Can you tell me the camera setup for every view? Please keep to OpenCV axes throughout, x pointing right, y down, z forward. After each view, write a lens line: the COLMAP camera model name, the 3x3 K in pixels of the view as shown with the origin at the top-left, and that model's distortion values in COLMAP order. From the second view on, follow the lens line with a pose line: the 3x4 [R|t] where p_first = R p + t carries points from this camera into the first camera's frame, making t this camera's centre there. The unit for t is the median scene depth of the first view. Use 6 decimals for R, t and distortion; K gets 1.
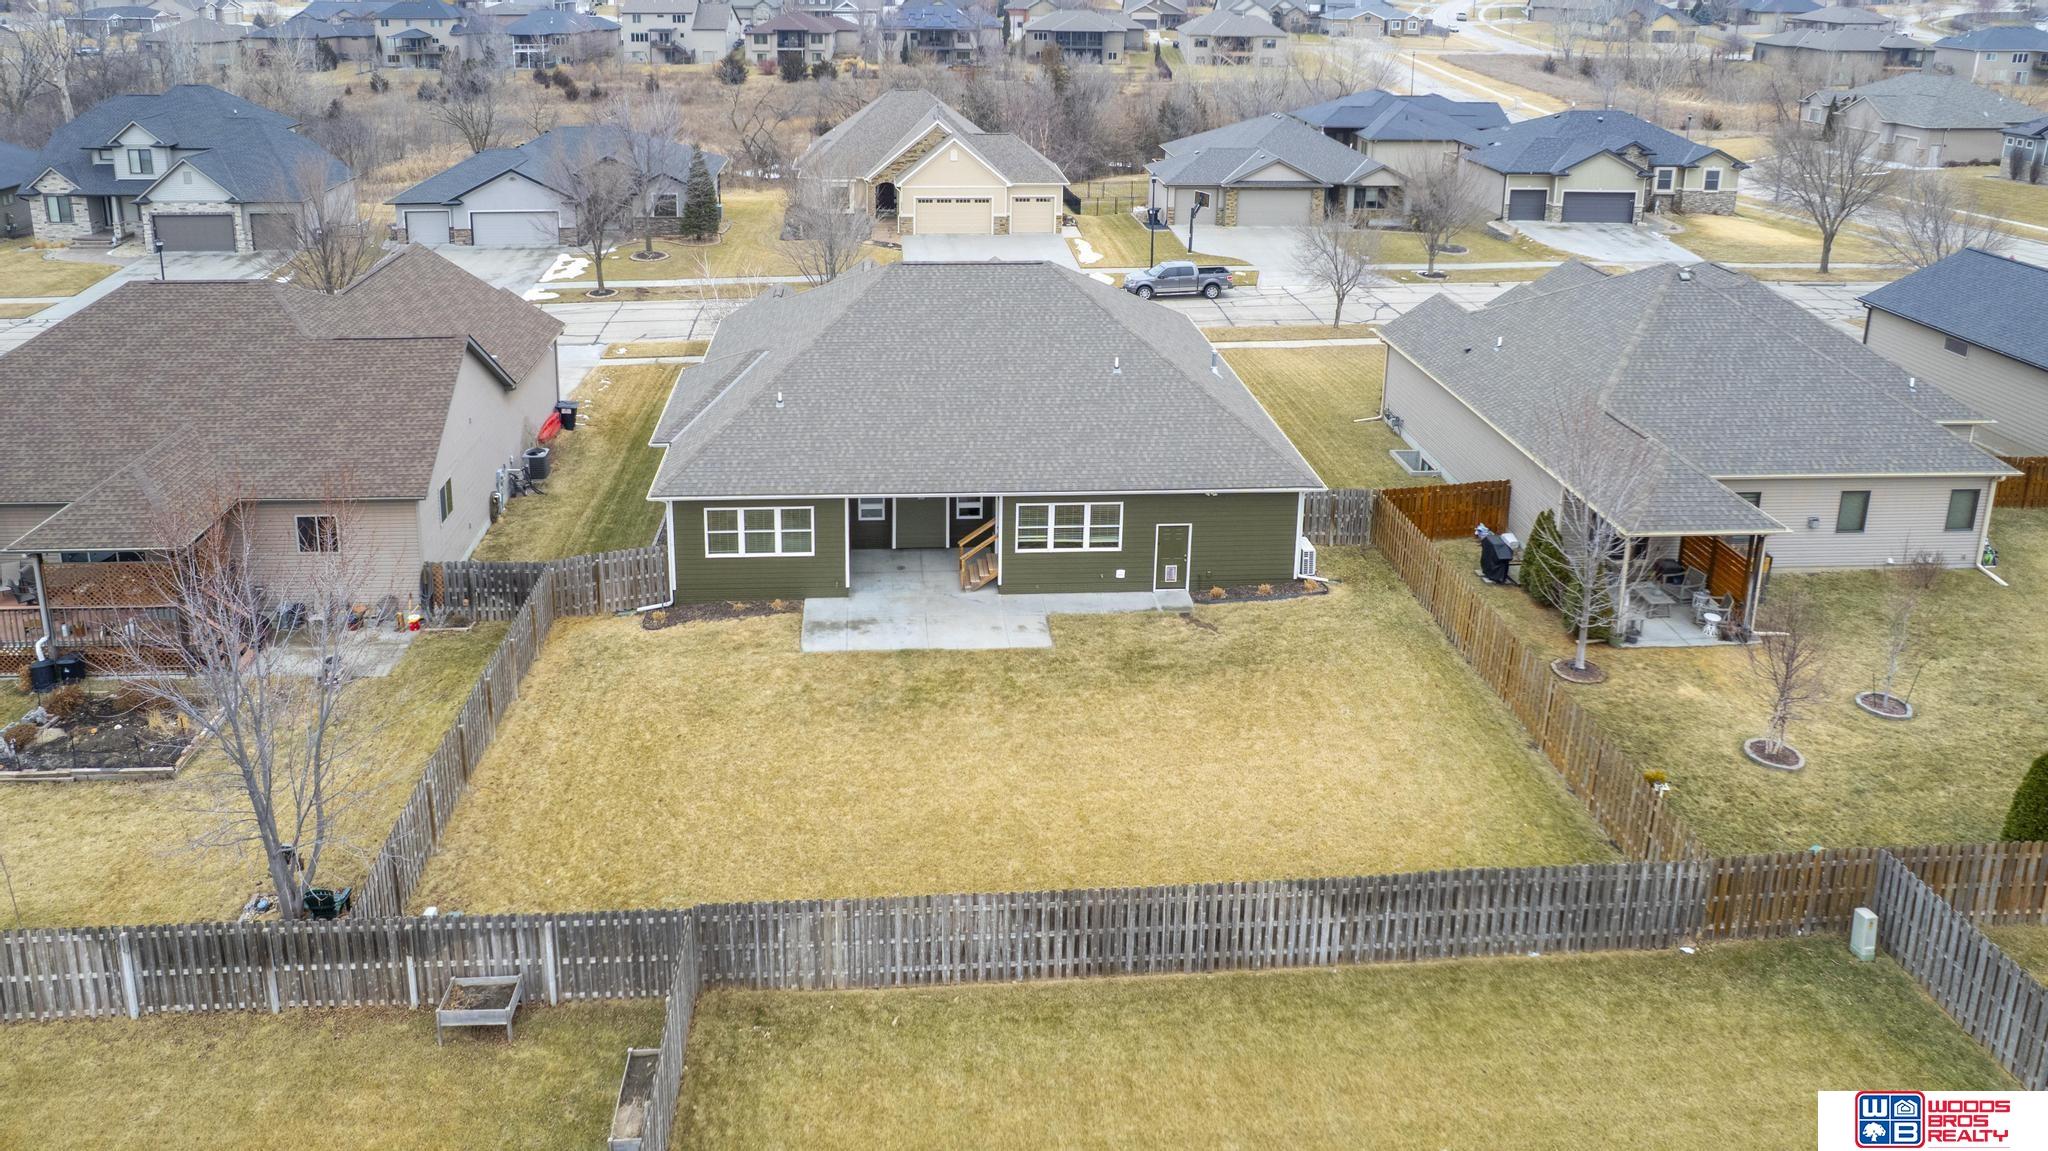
lens RADIAL K [[1375.0, 0, 934.7], [0, 1375.0, 273.8], [0, 0, 1]] dist [-0.018825, 0.009521]
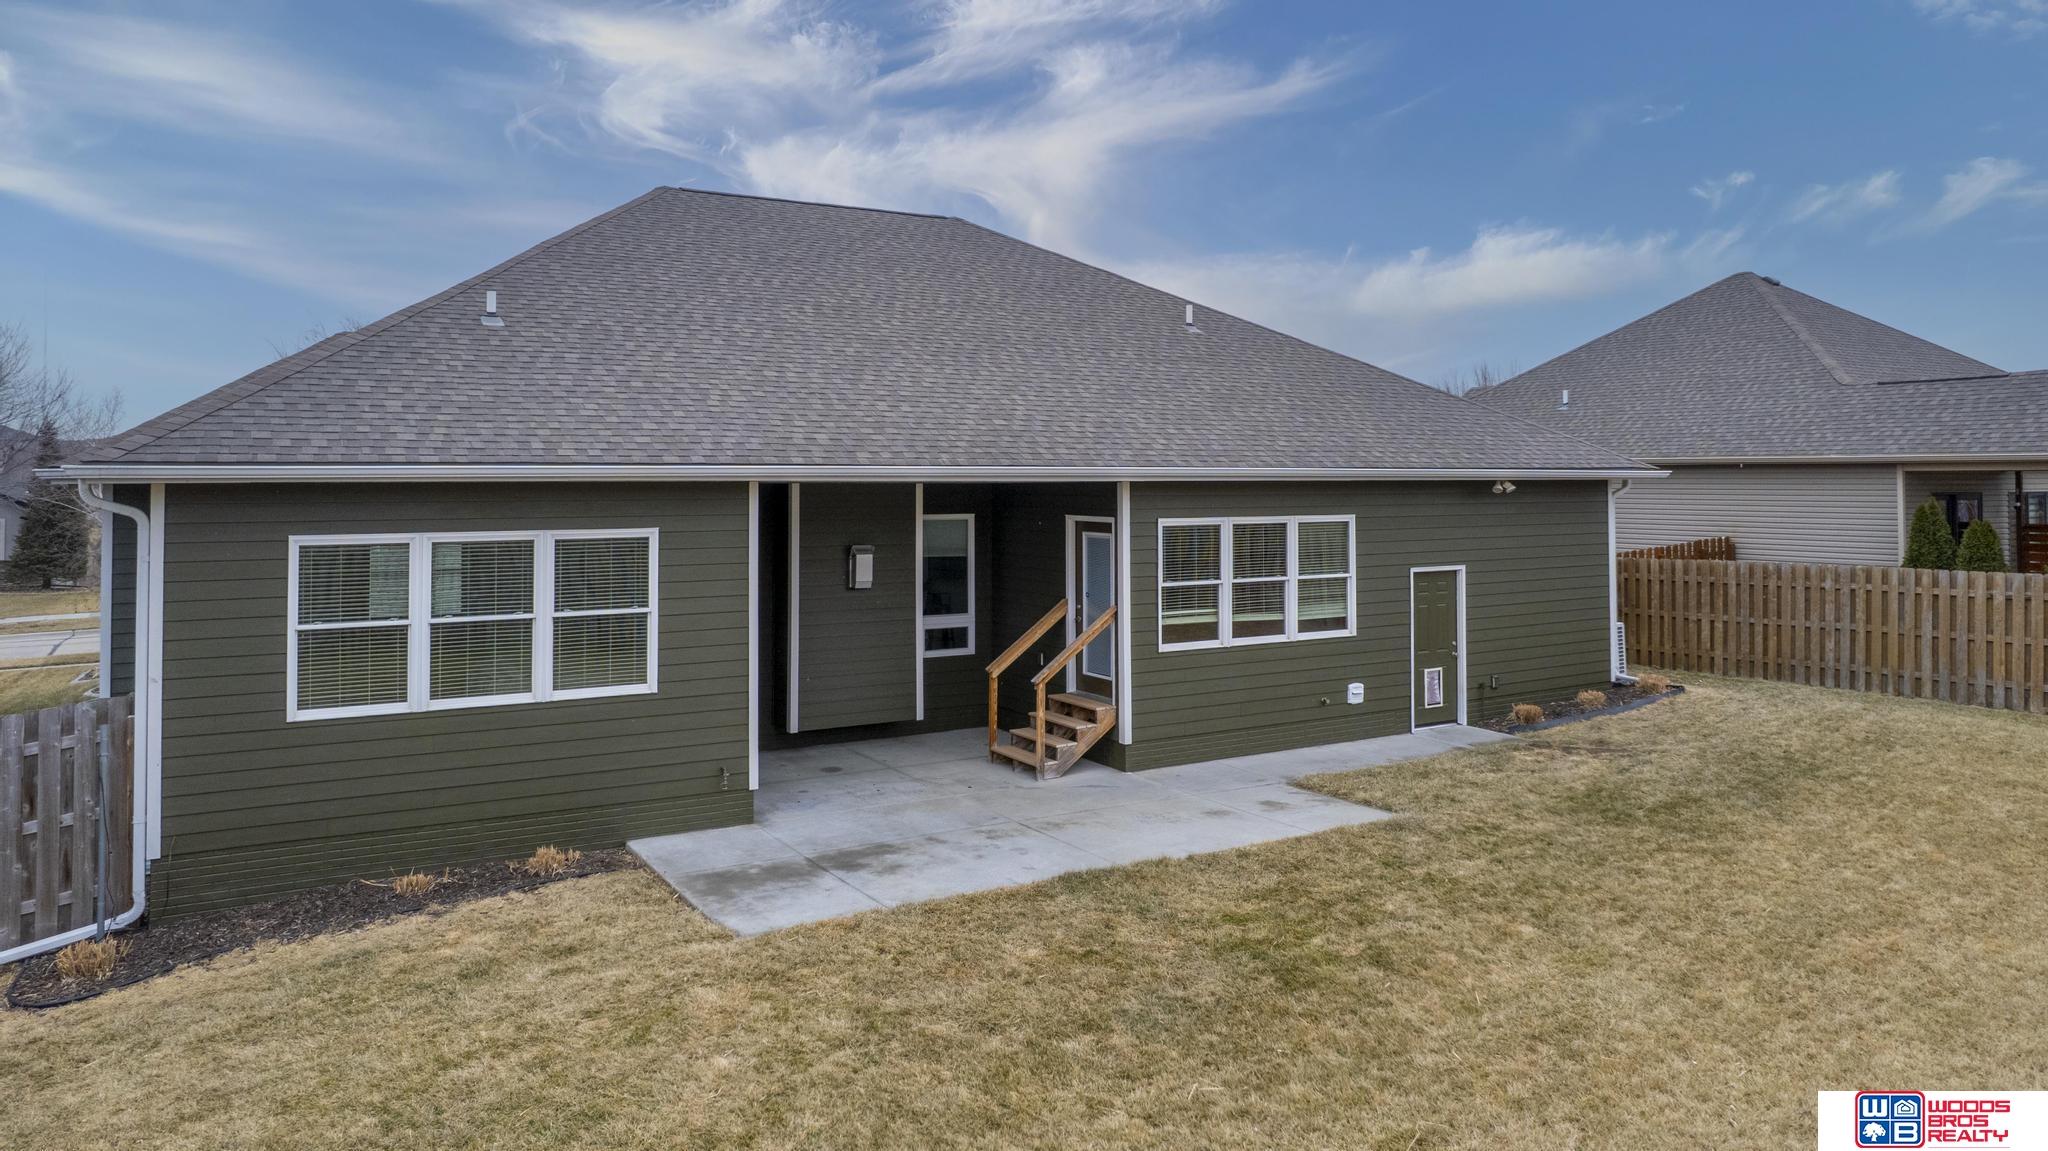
lens RADIAL K [[1357.4, 0, 1022.5], [0, 1357.4, 447.4], [0, 0, 1]] dist [-0.045192, 0.026212]
pose [[0.881676, 0.007013, 0.471804, -0.162657], [0.116088, 0.965932, -0.231297, 0.233019], [-0.457353, 0.258700, 0.850825, 0.671671]]
